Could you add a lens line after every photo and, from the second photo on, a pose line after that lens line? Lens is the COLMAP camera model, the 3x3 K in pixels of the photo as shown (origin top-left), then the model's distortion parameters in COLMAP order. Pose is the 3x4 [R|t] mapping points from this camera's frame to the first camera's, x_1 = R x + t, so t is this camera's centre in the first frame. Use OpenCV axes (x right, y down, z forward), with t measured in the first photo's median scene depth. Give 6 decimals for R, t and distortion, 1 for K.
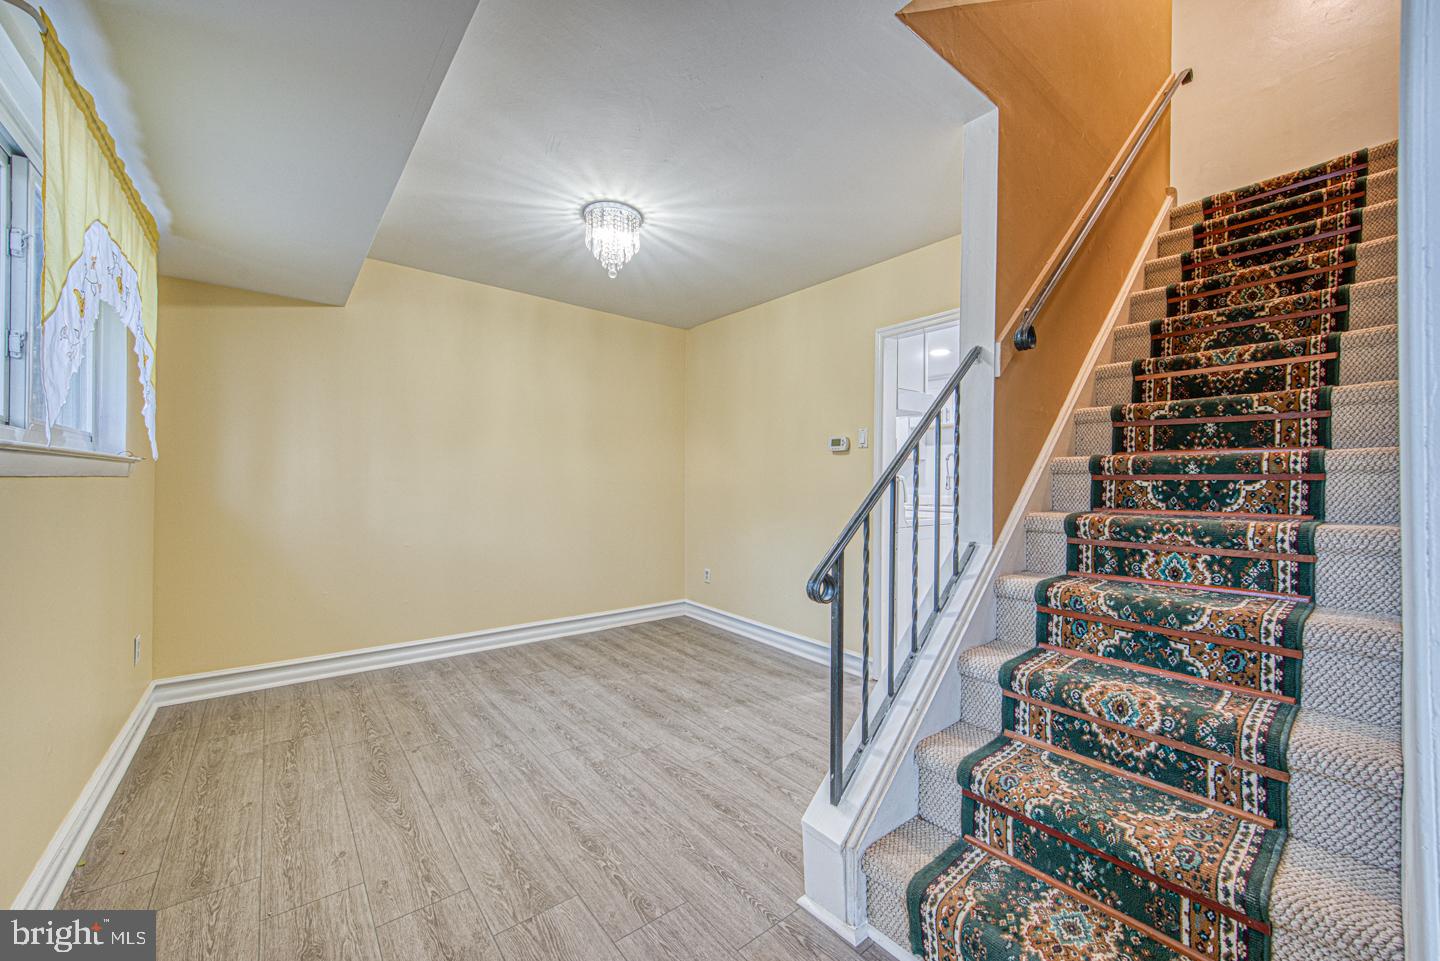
lens RADIAL K [[545.5, 0, 723.9], [0, 545.5, 481.1], [0, 0, 1]] dist [0.001673, 0.000208]
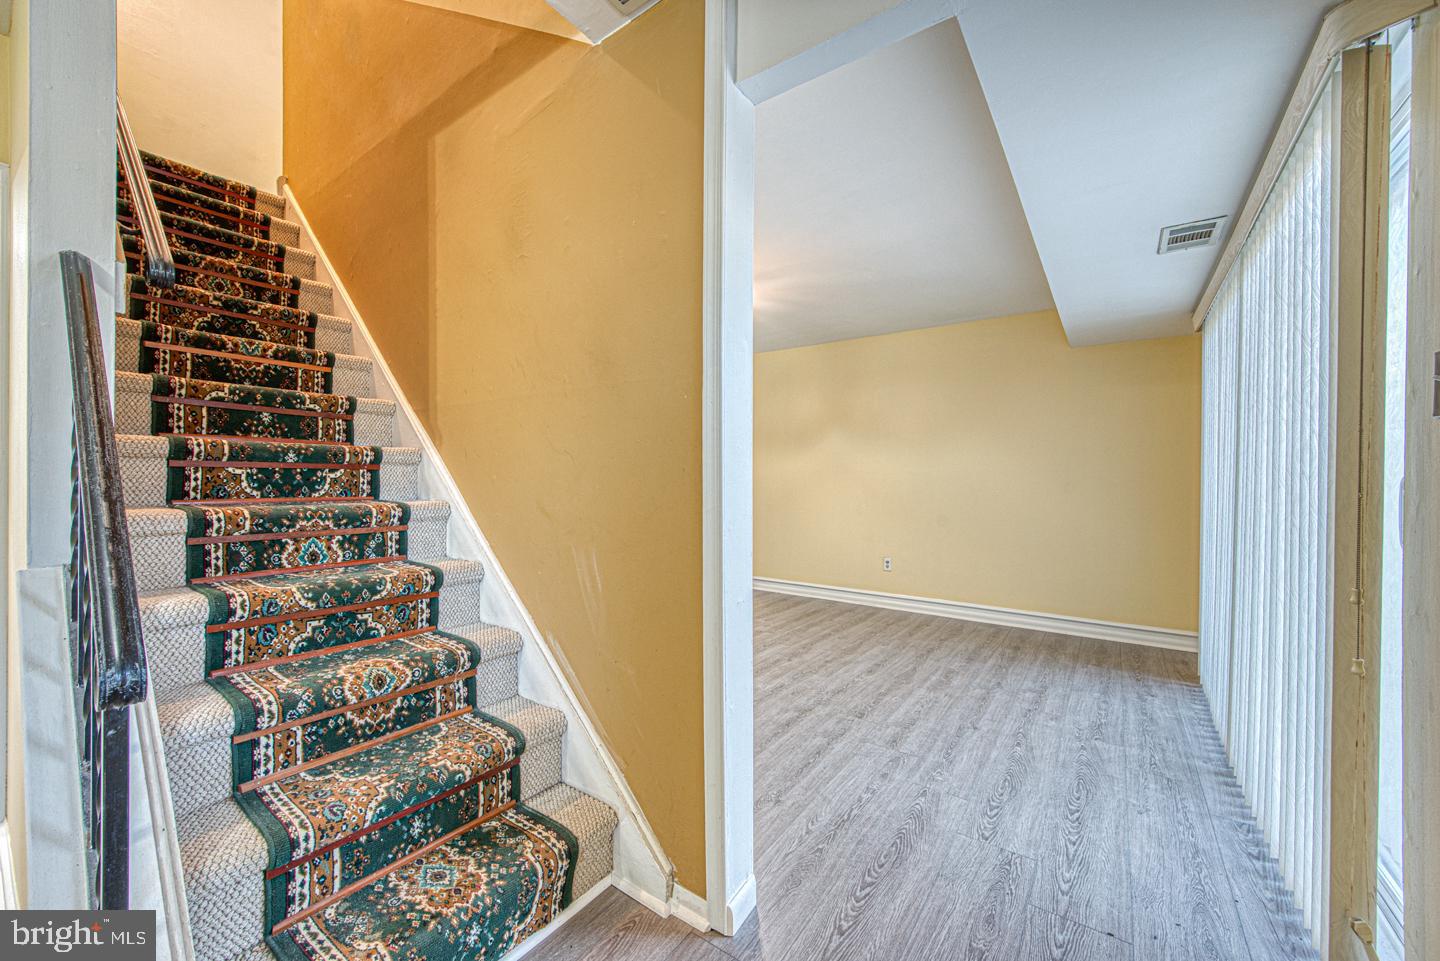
lens RADIAL K [[545.5, 0, 723.9], [0, 545.5, 481.1], [0, 0, 1]] dist [0.001673, 0.000208]
pose [[-0.250136, -0.014964, 0.968095, -0.396186], [-0.014941, 0.999821, 0.011594, -0.001747], [-0.968095, -0.011564, -0.250315, 0.508833]]
